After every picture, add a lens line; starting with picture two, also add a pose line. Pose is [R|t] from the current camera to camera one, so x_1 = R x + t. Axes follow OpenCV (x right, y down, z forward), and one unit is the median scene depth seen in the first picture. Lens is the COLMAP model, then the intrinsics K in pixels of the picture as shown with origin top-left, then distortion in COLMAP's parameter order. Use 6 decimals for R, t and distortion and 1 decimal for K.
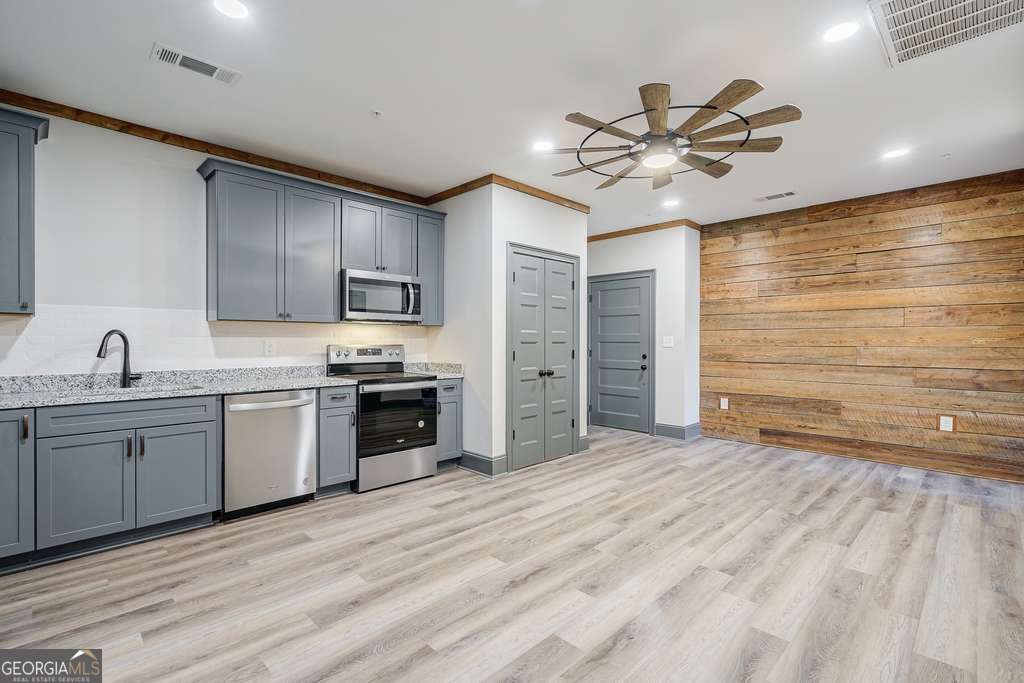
lens RADIAL K [[478.2, 0, 512.0], [0, 478.2, 341.5], [0, 0, 1]] dist [-0.000035, 0.000450]
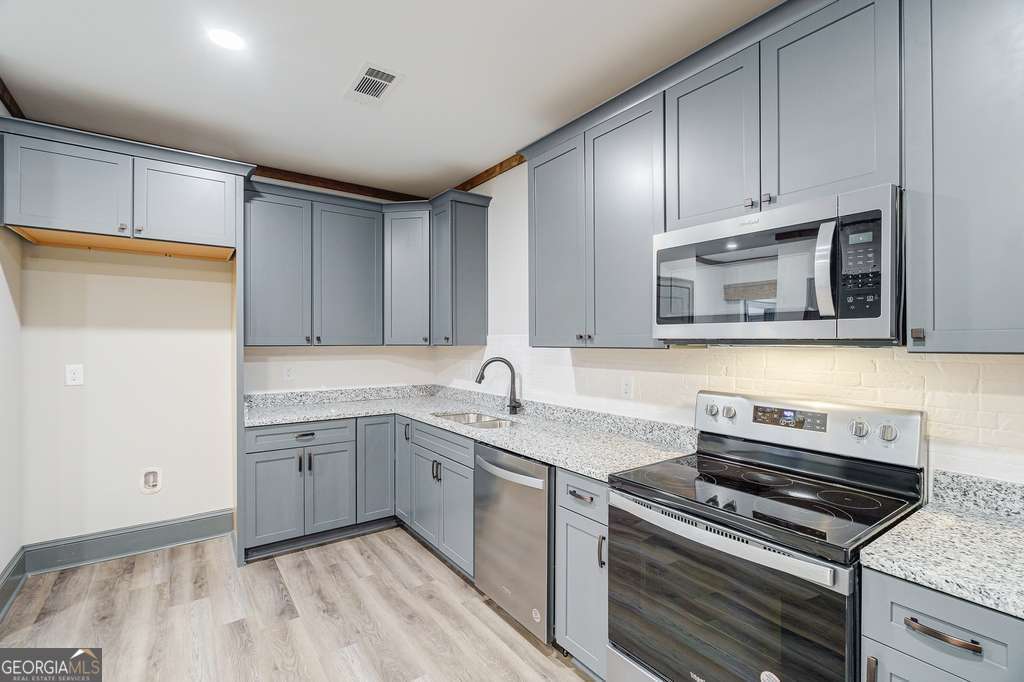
lens RADIAL K [[460.9, 0, 508.7], [0, 460.9, 343.5], [0, 0, 1]] dist [-0.005744, 0.000819]
pose [[-0.165037, 0.000379, -0.986287, 0.131385], [-0.004306, 0.999990, 0.001104, -0.044646], [0.986278, 0.004429, -0.165034, 0.950657]]
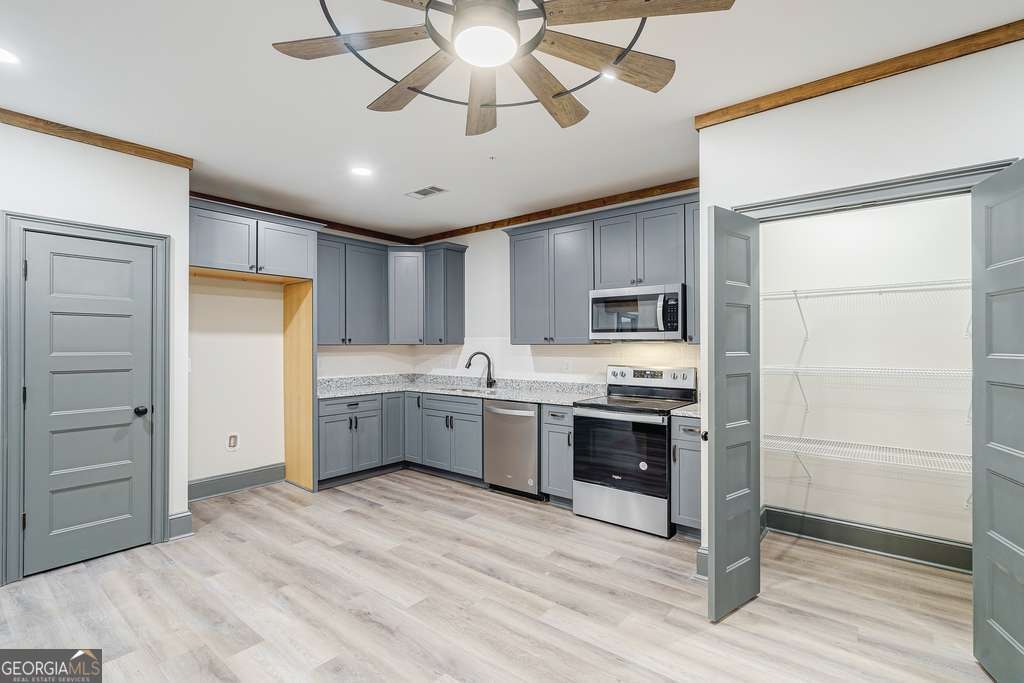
lens RADIAL K [[454.0, 0, 510.5], [0, 454.0, 351.2], [0, 0, 1]] dist [-0.001695, 0.000125]
pose [[0.125702, 0.004276, -0.992059, 0.591923], [-0.007350, 0.999967, 0.003378, -0.026565], [0.992041, 0.006867, 0.125730, 0.727269]]
